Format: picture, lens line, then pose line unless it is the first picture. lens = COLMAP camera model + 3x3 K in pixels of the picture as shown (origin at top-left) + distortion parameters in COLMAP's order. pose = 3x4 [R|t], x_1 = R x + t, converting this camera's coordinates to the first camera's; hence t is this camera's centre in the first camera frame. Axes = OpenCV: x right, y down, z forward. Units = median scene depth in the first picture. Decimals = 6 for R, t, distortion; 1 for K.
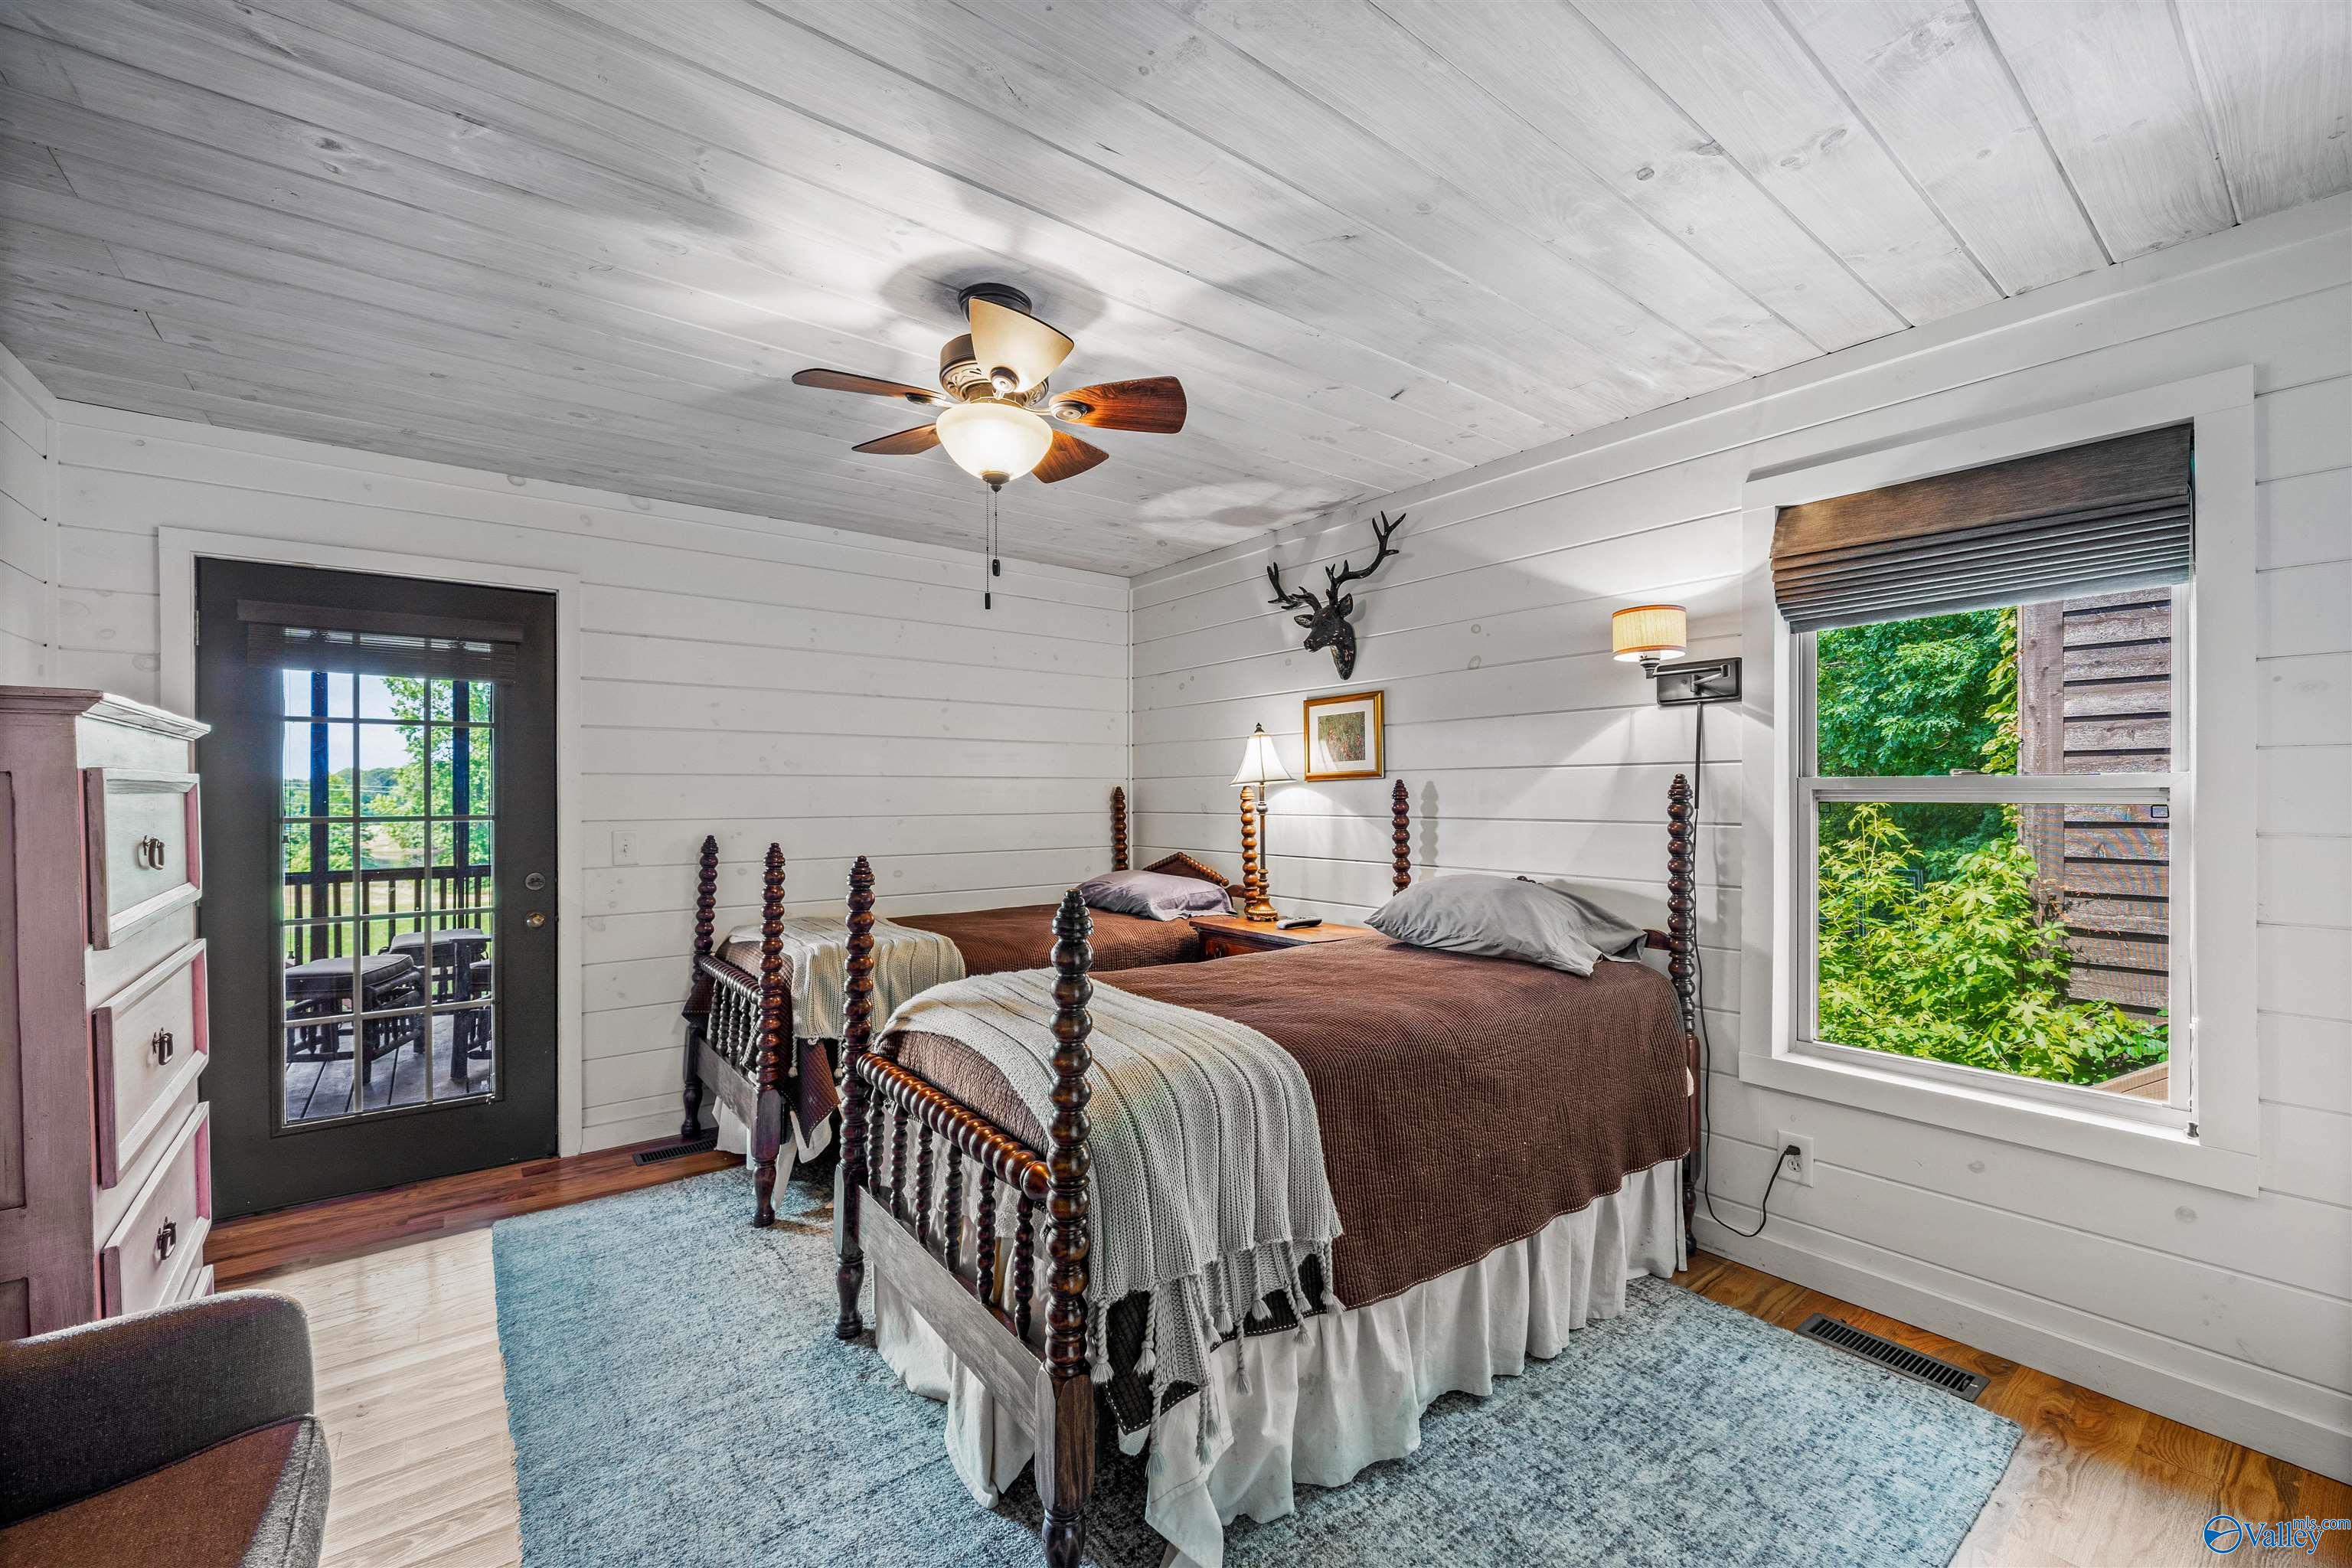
lens RADIAL K [[941.4, 0, 1171.2], [0, 941.4, 787.7], [0, 0, 1]] dist [-0.001136, -0.000777]
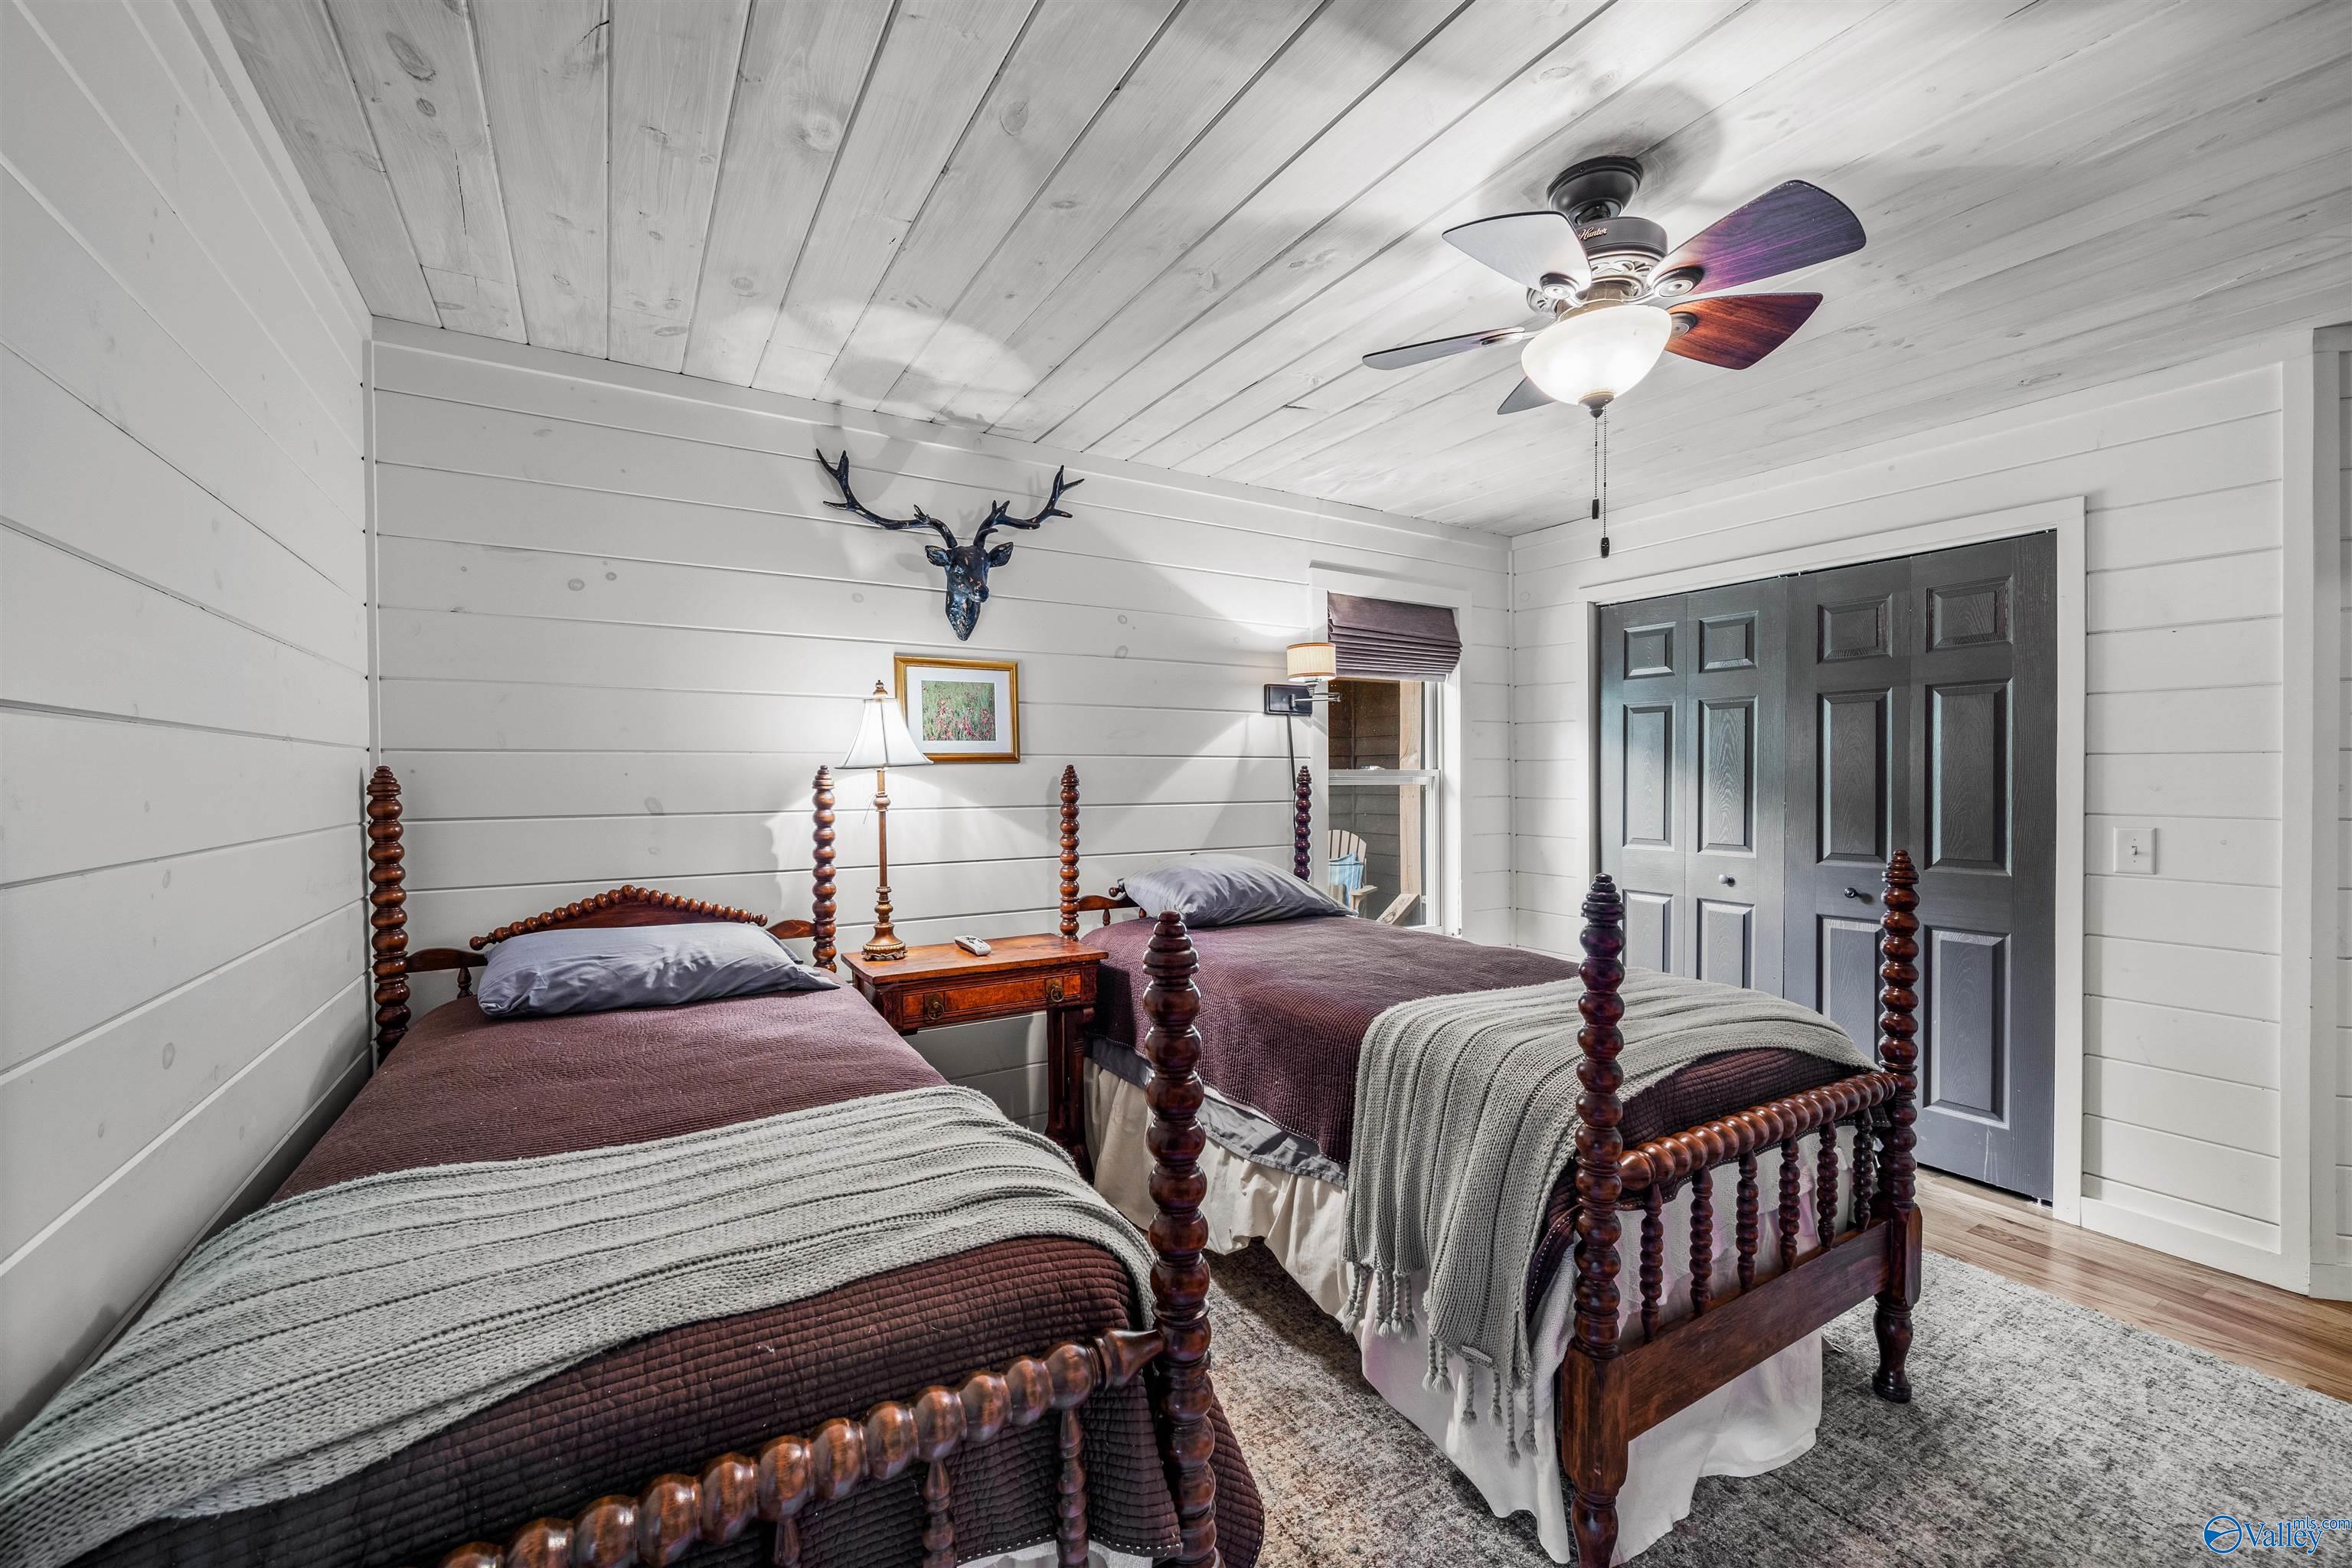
lens RADIAL K [[941.4, 0, 1171.3], [0, 941.4, 790.4], [0, 0, 1]] dist [-0.001136, -0.000777]
pose [[0.110380, -0.011841, 0.993819, -0.624112], [-0.004733, 0.999911, 0.012439, 0.004077], [-0.993878, -0.006077, 0.110314, 0.752149]]
